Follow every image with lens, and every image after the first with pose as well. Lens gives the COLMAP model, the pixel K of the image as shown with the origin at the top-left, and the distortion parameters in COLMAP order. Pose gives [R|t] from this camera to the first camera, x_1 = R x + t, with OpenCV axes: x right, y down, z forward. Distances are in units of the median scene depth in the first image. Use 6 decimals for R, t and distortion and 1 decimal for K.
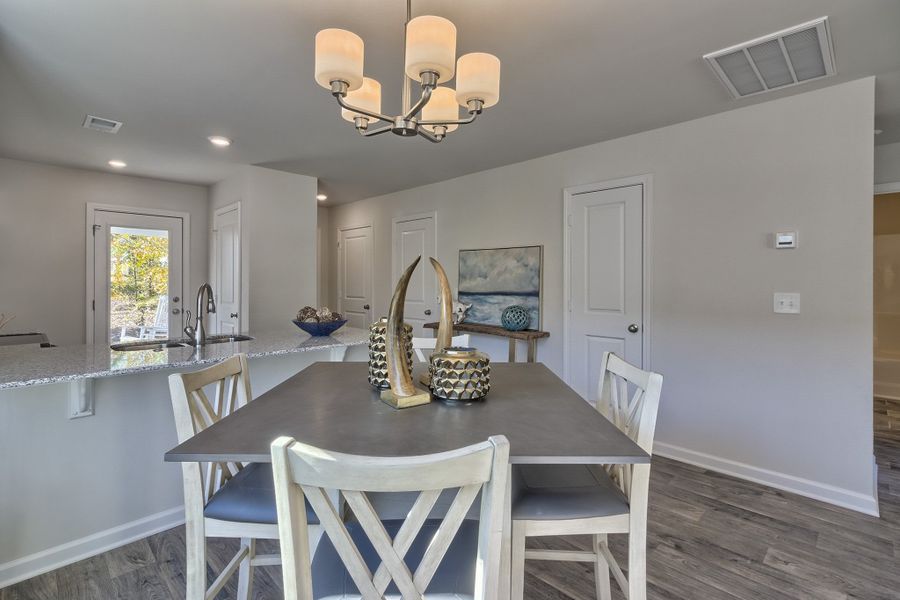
lens RADIAL K [[415.5, 0, 451.4], [0, 415.5, 289.6], [0, 0, 1]] dist [-0.002668, -0.000042]
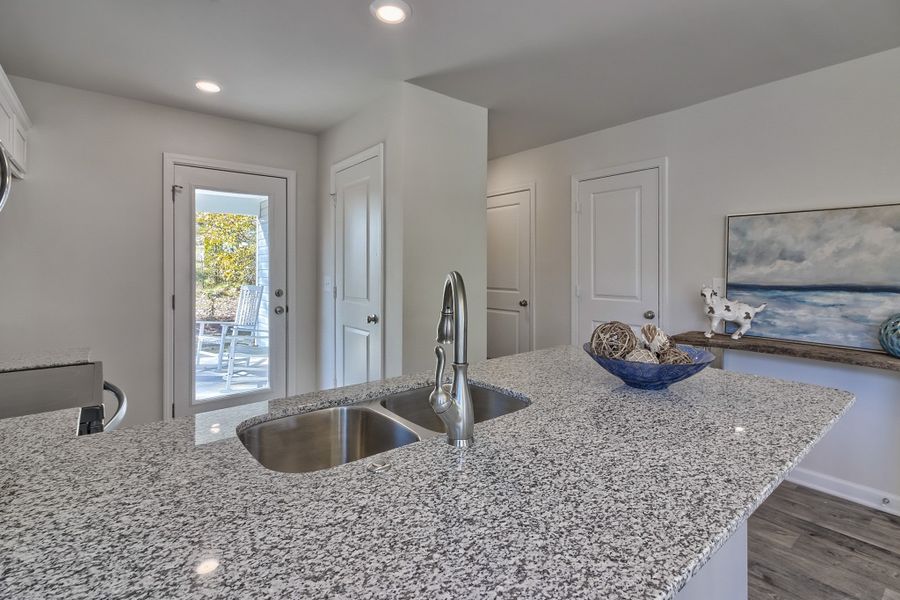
lens RADIAL K [[433.8, 0, 444.0], [0, 433.8, 278.4], [0, 0, 1]] dist [0.012960, -0.000239]
pose [[0.993024, 0.002178, -0.117895, -0.322327], [-0.001755, 0.999992, 0.003696, -0.004772], [0.117902, -0.003463, 0.993019, 0.324630]]
